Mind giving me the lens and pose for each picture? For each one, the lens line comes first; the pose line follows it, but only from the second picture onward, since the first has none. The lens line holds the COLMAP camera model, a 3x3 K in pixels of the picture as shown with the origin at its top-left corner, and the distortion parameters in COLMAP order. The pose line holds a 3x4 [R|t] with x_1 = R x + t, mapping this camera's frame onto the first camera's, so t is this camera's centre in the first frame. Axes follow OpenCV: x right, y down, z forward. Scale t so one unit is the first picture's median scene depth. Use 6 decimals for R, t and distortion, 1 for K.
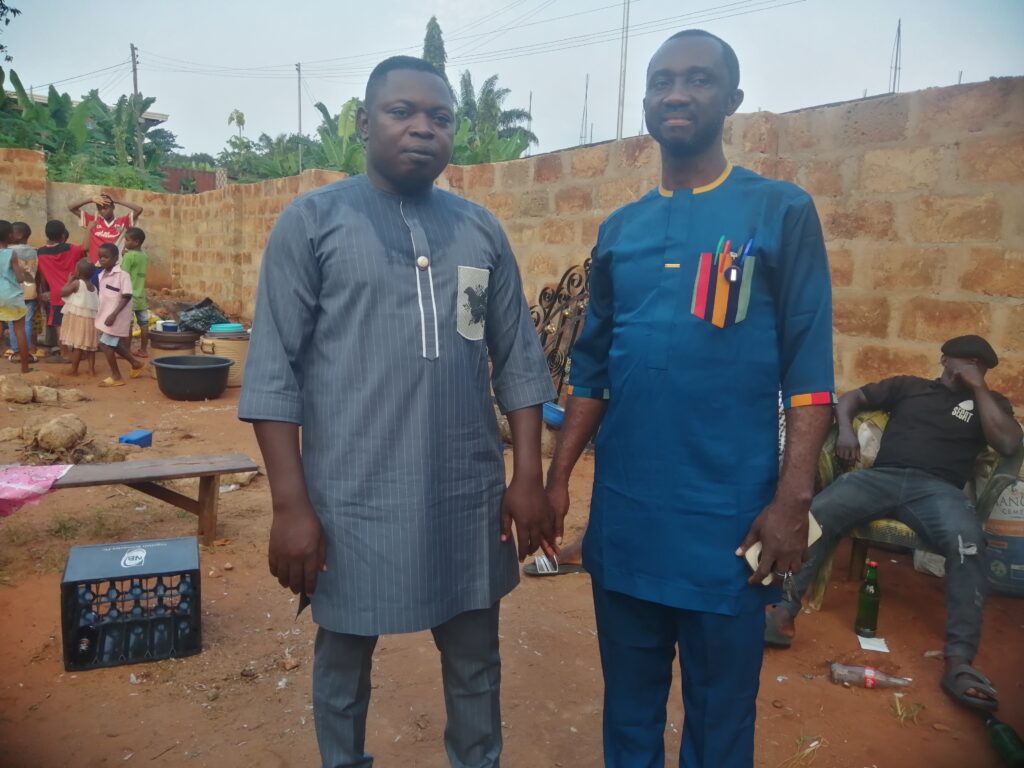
lens RADIAL K [[862.1, 0, 523.1], [0, 862.1, 381.5], [0, 0, 1]] dist [0.125679, -0.188365]
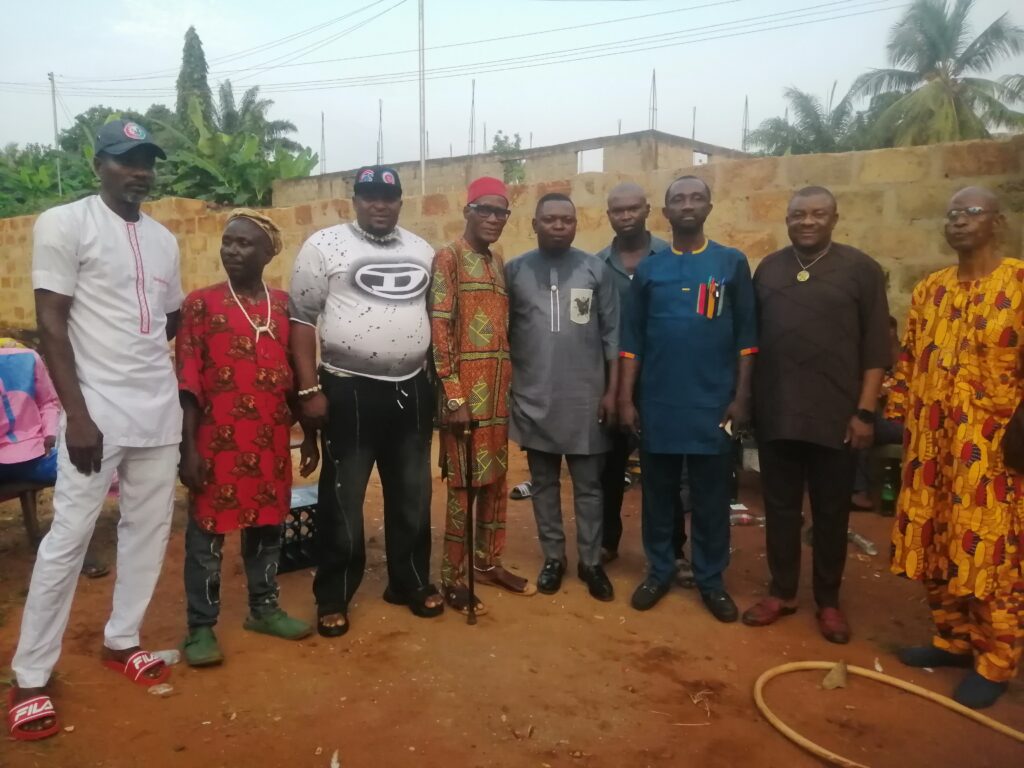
lens RADIAL K [[862.1, 0, 523.1], [0, 862.1, 381.5], [0, 0, 1]] dist [0.125679, -0.188365]
pose [[0.961791, -0.066244, 0.265649, -0.085233], [0.068260, 0.997666, 0.001646, 0.006058], [-0.265138, 0.016550, 0.964068, -0.099624]]
